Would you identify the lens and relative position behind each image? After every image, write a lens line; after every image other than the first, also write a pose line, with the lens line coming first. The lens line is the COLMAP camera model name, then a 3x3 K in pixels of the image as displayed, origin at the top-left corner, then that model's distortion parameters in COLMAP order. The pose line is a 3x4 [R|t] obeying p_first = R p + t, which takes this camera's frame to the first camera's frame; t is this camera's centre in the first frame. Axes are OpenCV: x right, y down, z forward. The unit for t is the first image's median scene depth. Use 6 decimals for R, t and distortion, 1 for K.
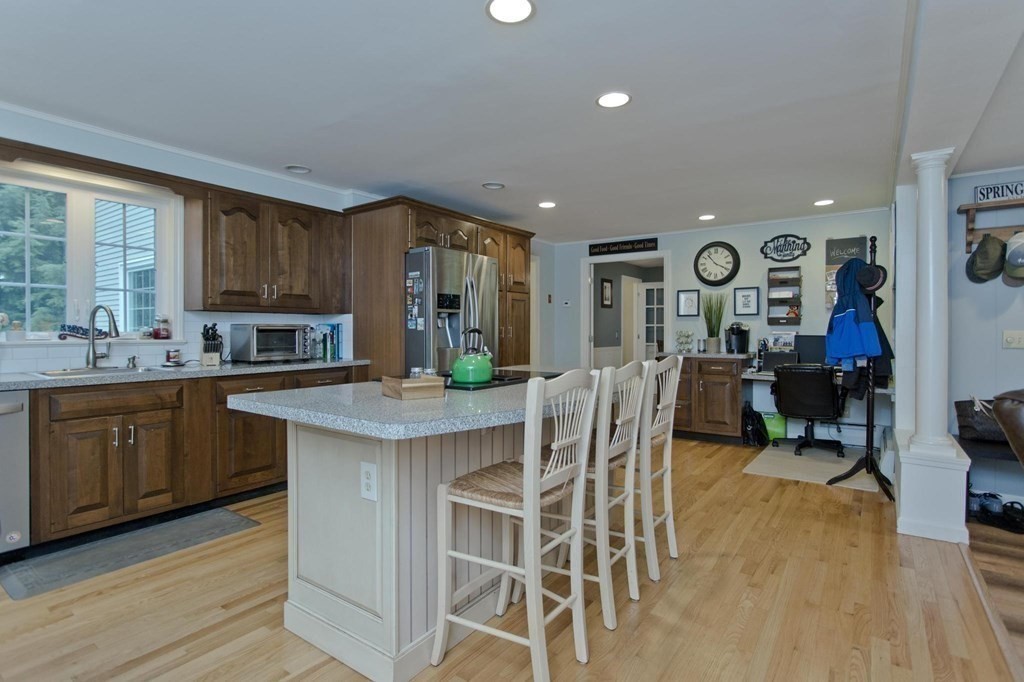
lens RADIAL K [[518.1, 0, 506.9], [0, 518.1, 338.1], [0, 0, 1]] dist [0.005261, -0.000321]
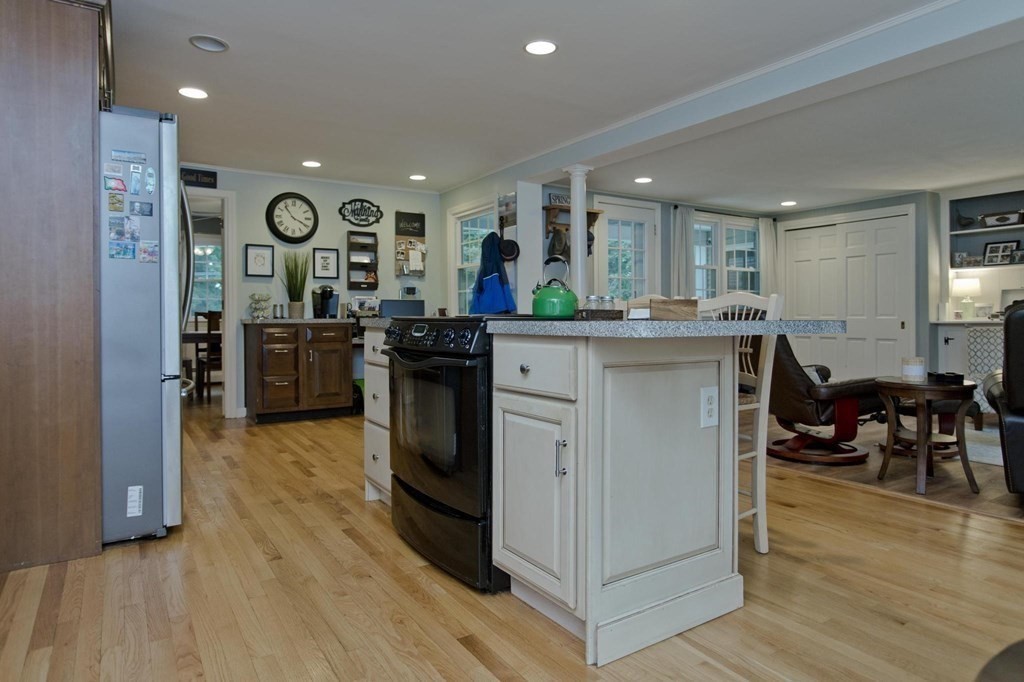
lens RADIAL K [[622.2, 0, 505.4], [0, 622.2, 317.5], [0, 0, 1]] dist [0.004375, 0.001774]
pose [[0.376850, -0.002103, 0.926272, -0.460477], [0.013822, 0.999899, -0.003353, 0.034845], [-0.926171, 0.014067, 0.376841, 0.294614]]
